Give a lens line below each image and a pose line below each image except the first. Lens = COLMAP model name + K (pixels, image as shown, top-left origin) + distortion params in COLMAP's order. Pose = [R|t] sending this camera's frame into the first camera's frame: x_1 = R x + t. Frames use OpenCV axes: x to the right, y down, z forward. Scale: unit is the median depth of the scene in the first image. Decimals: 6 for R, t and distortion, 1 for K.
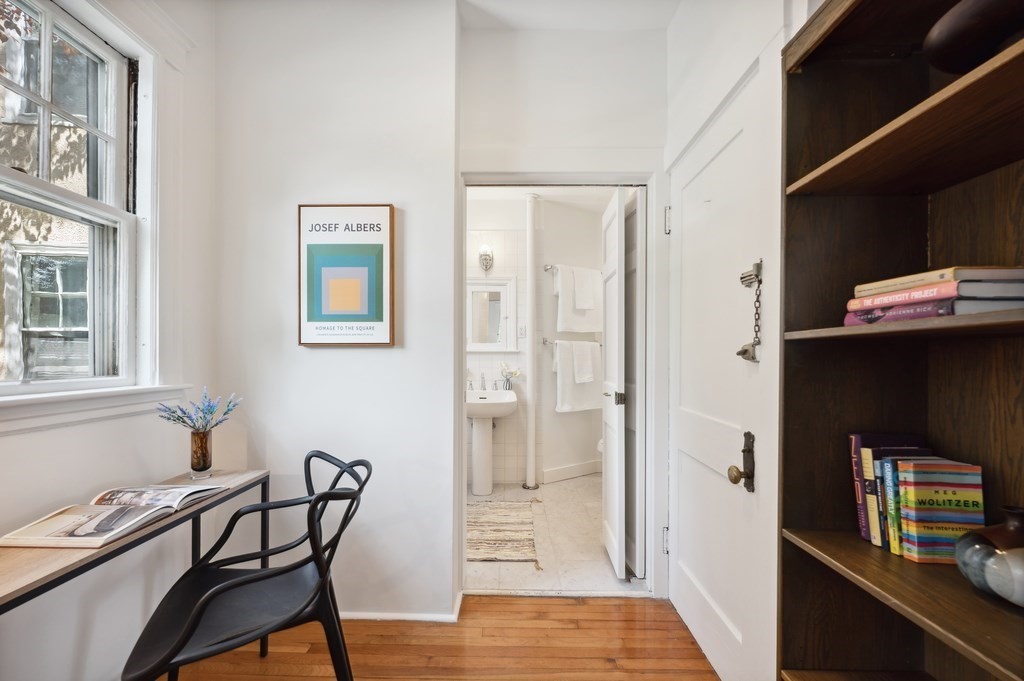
lens RADIAL K [[413.6, 0, 508.5], [0, 413.6, 350.2], [0, 0, 1]] dist [0.002588, -0.001521]
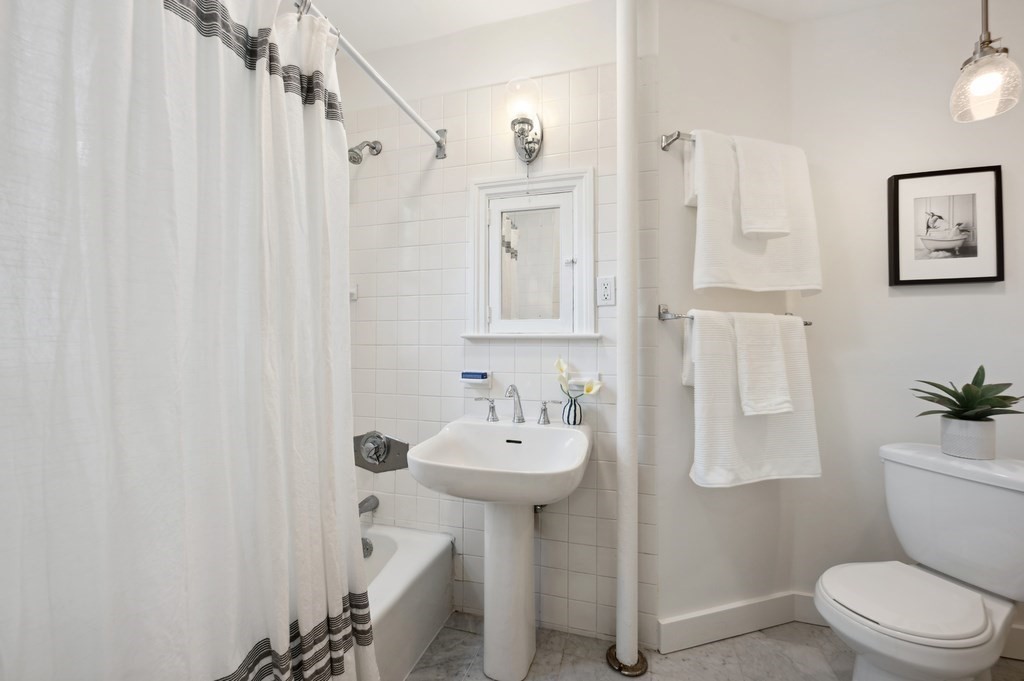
lens RADIAL K [[413.6, 0, 507.1], [0, 413.6, 337.4], [0, 0, 1]] dist [0.002588, -0.001521]
pose [[0.965575, 0.000241, -0.260125, 0.044572], [0.002220, 0.999955, 0.009169, -0.000671], [0.260116, -0.009431, 0.965531, 0.548005]]
